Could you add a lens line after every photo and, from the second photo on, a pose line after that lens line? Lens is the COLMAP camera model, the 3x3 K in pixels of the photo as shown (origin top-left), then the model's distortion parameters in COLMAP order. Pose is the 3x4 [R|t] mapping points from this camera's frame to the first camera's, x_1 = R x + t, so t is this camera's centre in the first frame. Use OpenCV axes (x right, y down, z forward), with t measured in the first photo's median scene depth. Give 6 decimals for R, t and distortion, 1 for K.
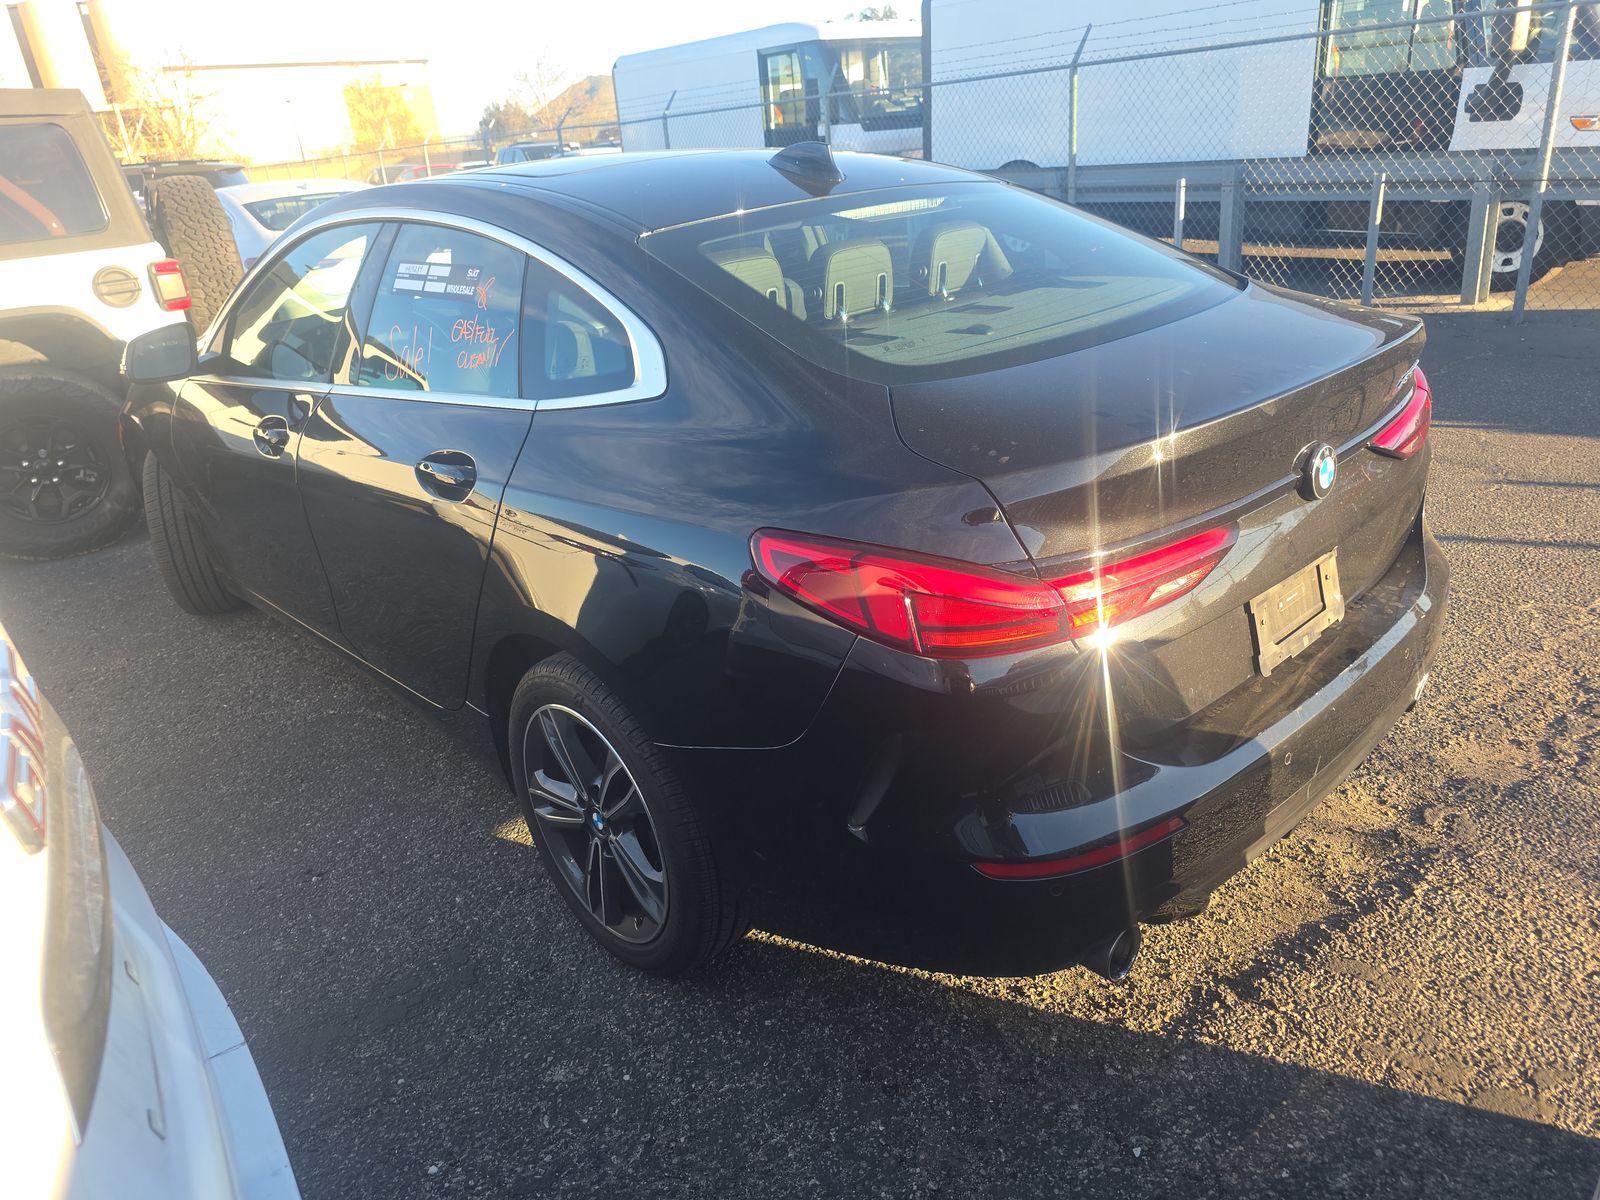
lens RADIAL K [[1081.2, 0, 796.2], [0, 1081.2, 592.6], [0, 0, 1]] dist [0.047578, -0.037711]
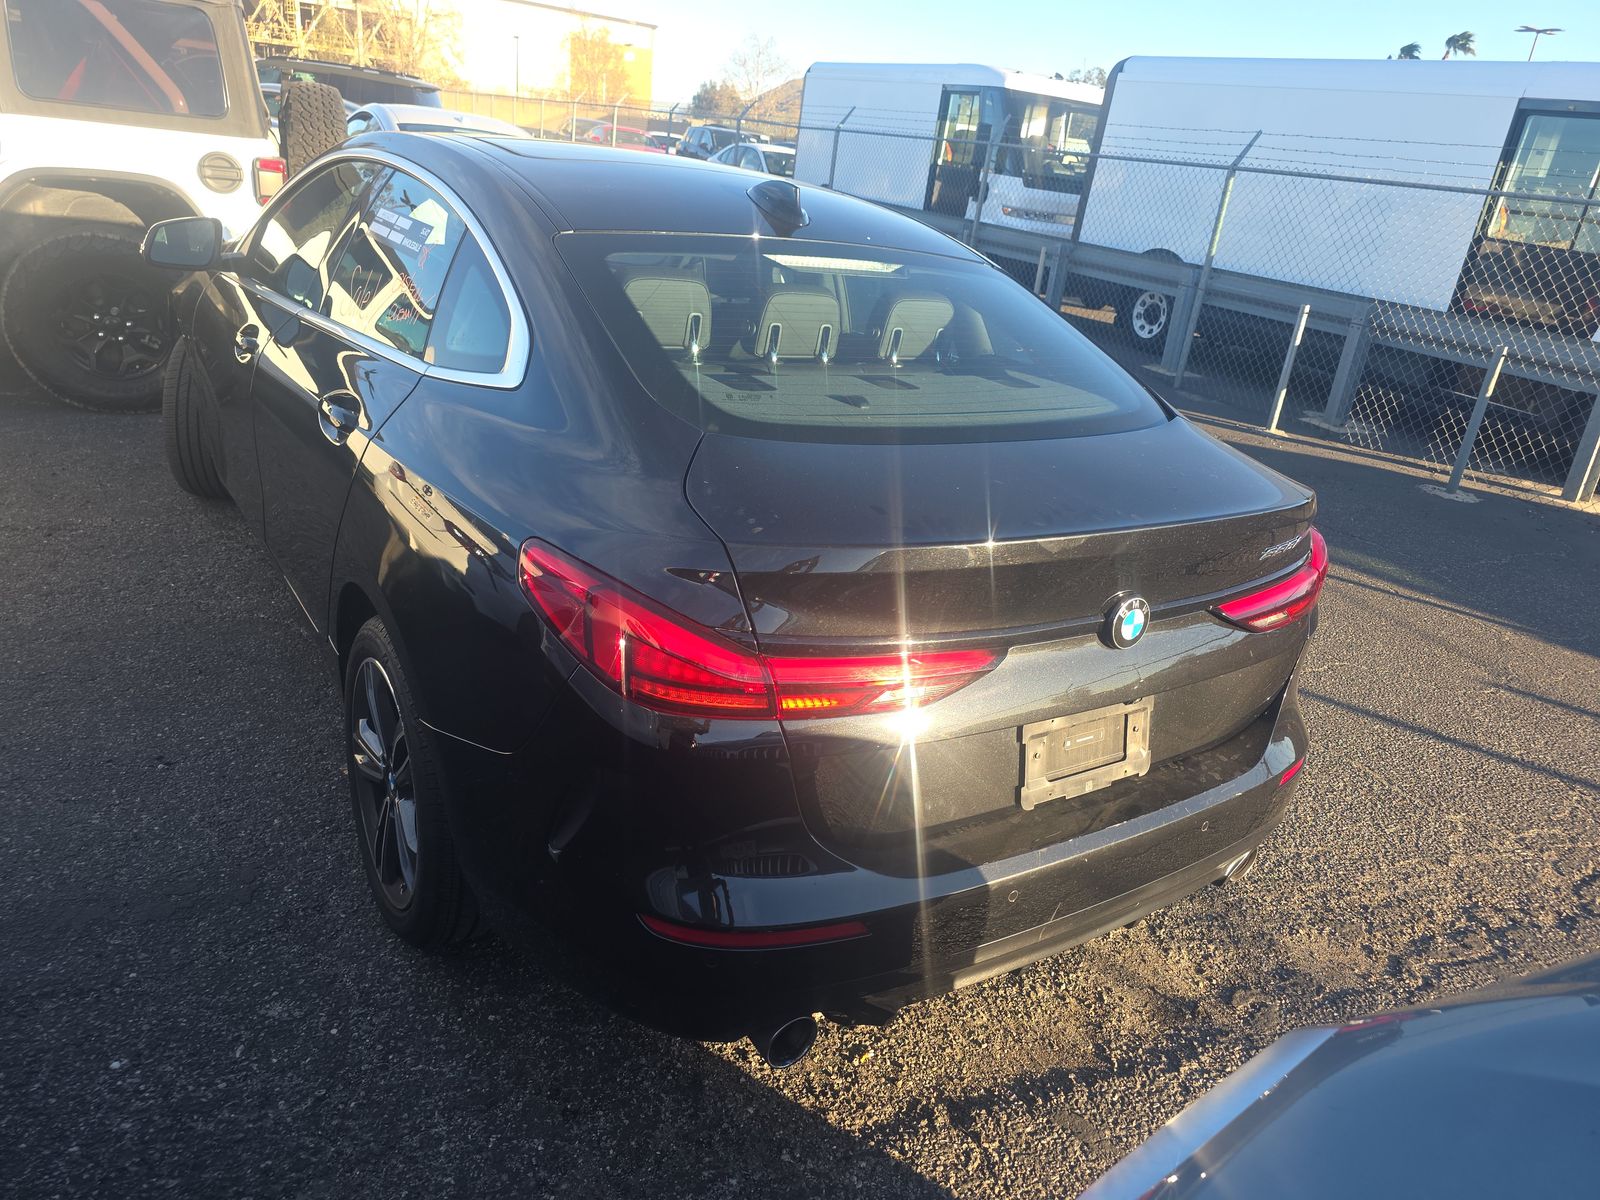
lens RADIAL K [[1079.8, 0, 805.4], [0, 1079.8, 604.4], [0, 0, 1]] dist [0.056159, -0.048760]
pose [[0.966731, 0.246143, -0.069611, 0.190405], [-0.246606, 0.969114, 0.002004, -0.040559], [0.067954, 0.015229, 0.997572, 0.004845]]
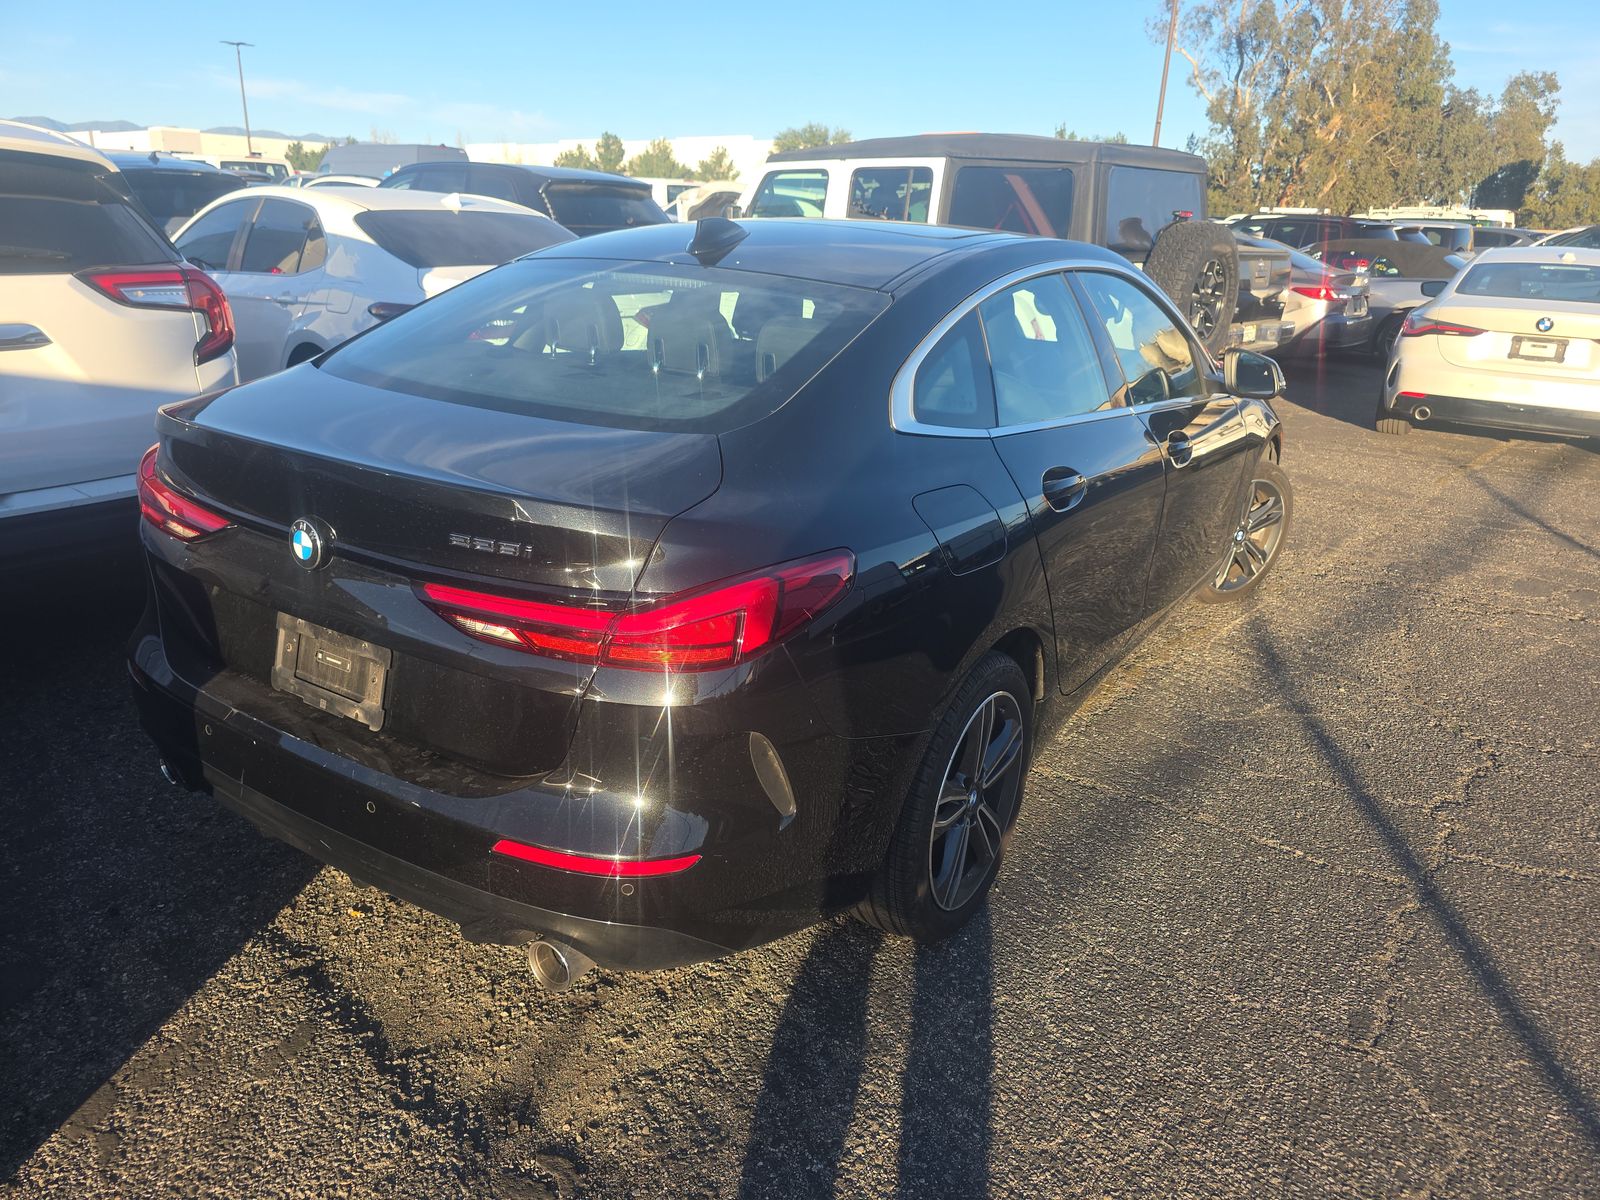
lens RADIAL K [[1081.2, 0, 796.2], [0, 1081.2, 592.6], [0, 0, 1]] dist [0.047578, -0.037711]
pose [[0.238733, 0.399529, -0.885089, 1.127428], [-0.422102, 0.863530, 0.275944, -0.409406], [0.874549, 0.307721, 0.374795, 0.745325]]
